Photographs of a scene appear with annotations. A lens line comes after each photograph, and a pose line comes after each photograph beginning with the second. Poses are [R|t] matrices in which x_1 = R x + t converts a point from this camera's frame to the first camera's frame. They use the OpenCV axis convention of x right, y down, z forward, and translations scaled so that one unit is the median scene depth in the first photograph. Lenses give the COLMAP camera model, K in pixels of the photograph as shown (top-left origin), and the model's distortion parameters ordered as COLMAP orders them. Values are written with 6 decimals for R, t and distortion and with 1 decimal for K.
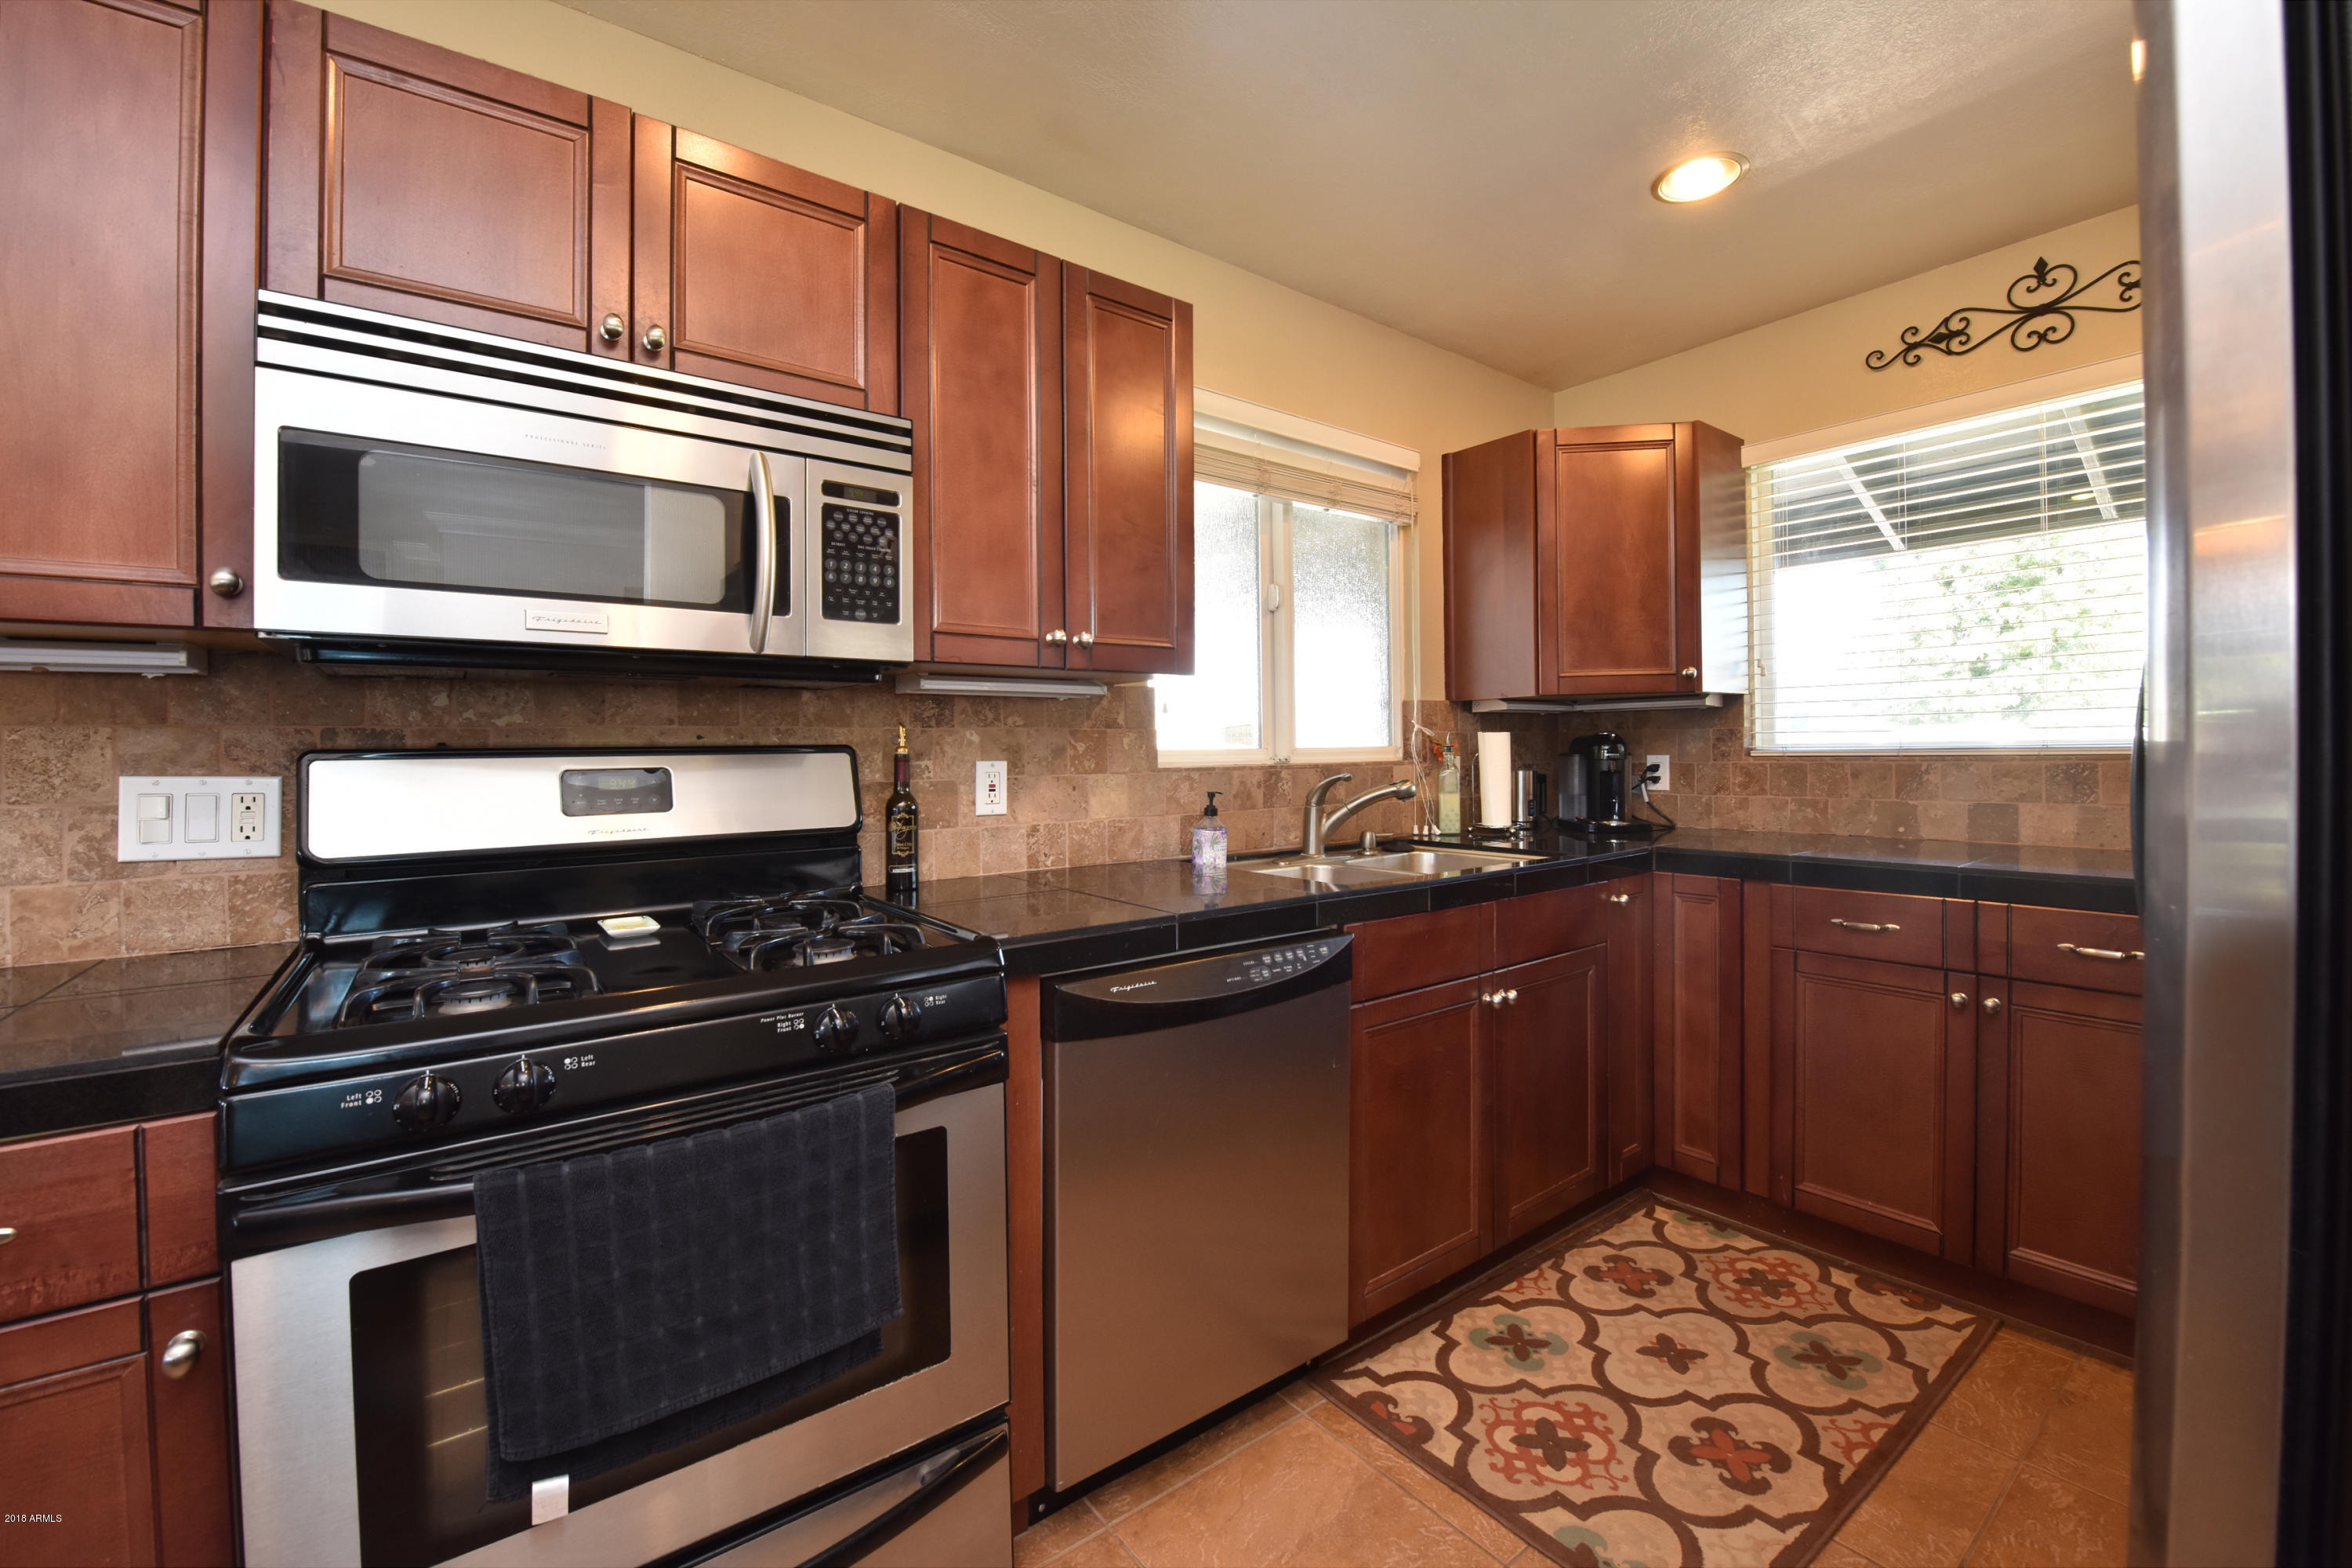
lens RADIAL K [[936.5, 0, 1170.8], [0, 936.5, 756.4], [0, 0, 1]] dist [-0.016696, -0.000684]
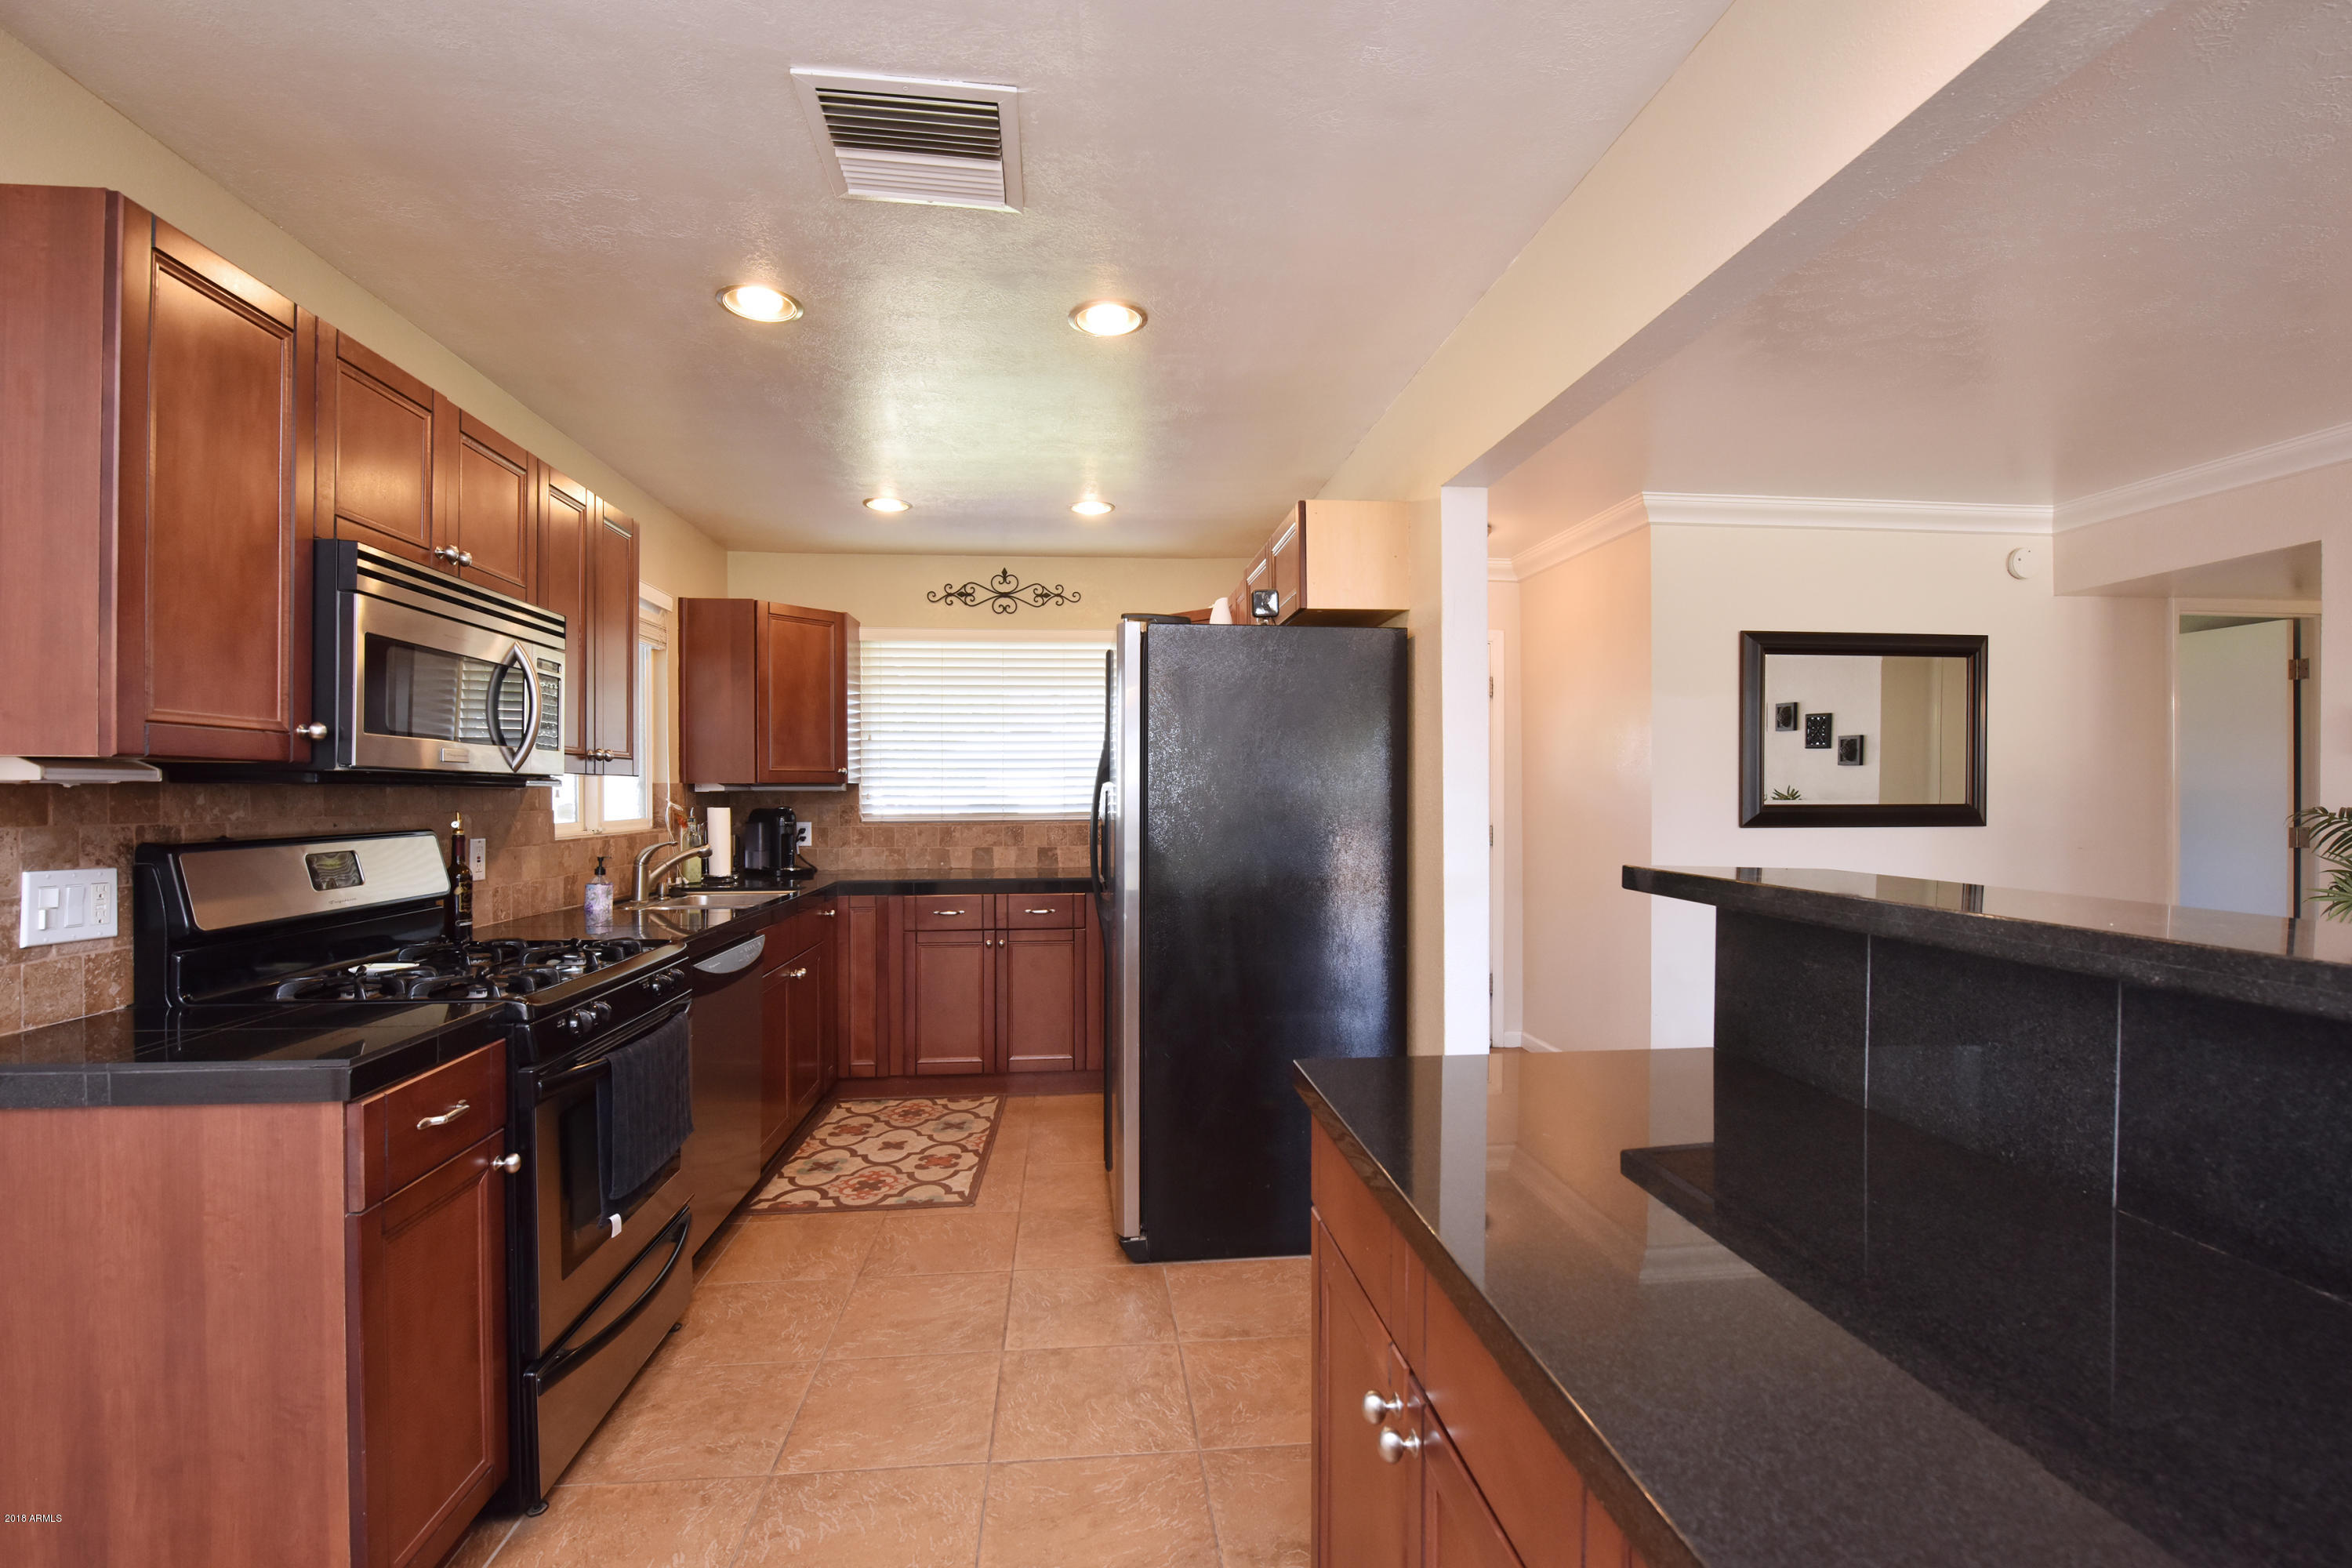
lens RADIAL K [[1105.6, 0, 1176.0], [0, 1105.6, 784.0], [0, 0, 1]] dist [-0.000763, -0.000262]
pose [[0.513268, 0.016657, 0.858067, -1.039168], [0.002020, 0.999785, -0.020616, -0.037391], [-0.858226, 0.012315, 0.513124, -0.615203]]
